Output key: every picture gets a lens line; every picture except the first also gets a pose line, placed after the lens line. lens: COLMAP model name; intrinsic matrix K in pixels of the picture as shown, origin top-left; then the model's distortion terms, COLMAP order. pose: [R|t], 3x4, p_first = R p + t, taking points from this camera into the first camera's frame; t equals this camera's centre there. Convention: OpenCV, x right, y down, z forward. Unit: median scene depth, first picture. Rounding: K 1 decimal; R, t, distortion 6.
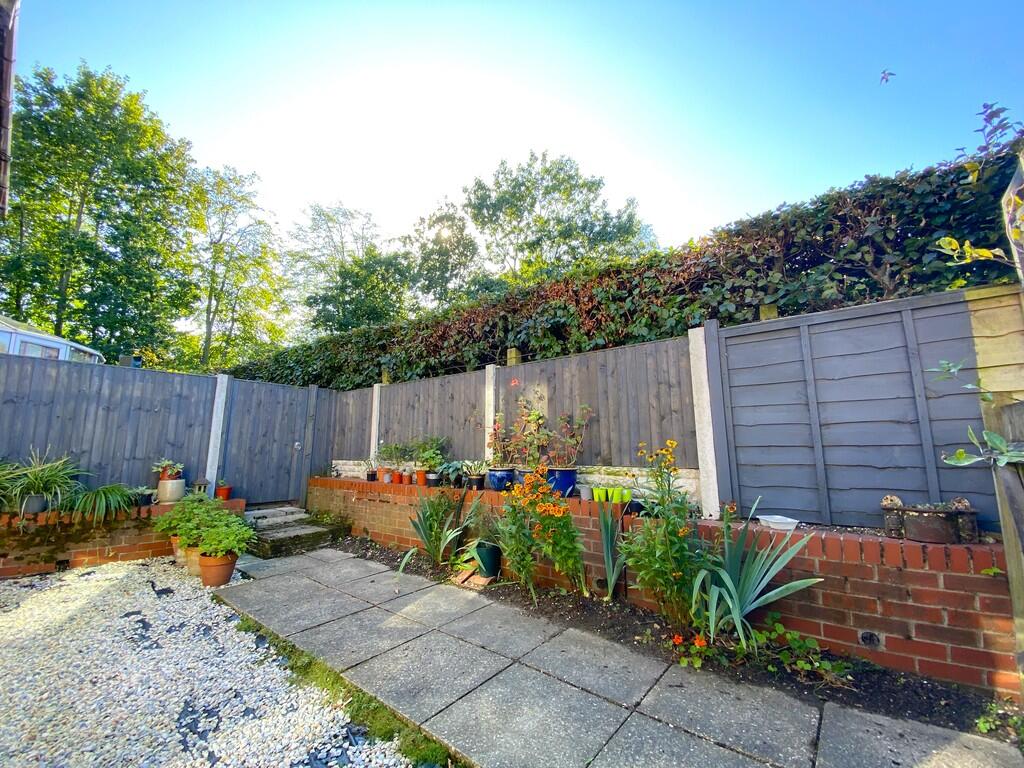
lens RADIAL K [[440.0, 0, 511.8], [0, 440.0, 382.0], [0, 0, 1]] dist [0.001785, -0.000068]
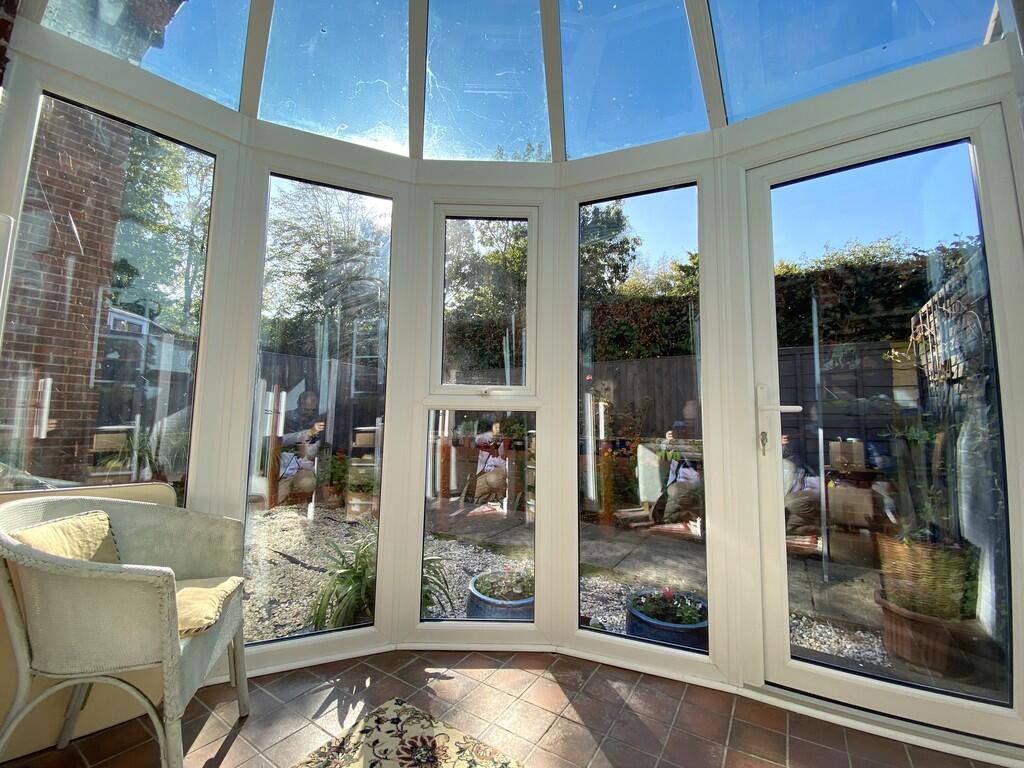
lens RADIAL K [[440.0, 0, 514.1], [0, 440.0, 387.1], [0, 0, 1]] dist [0.001785, -0.000068]
pose [[0.994075, 0.028978, 0.104765, -0.403071], [-0.036330, 0.996958, 0.068958, -0.059264], [-0.102448, -0.072355, 0.992103, -0.376835]]
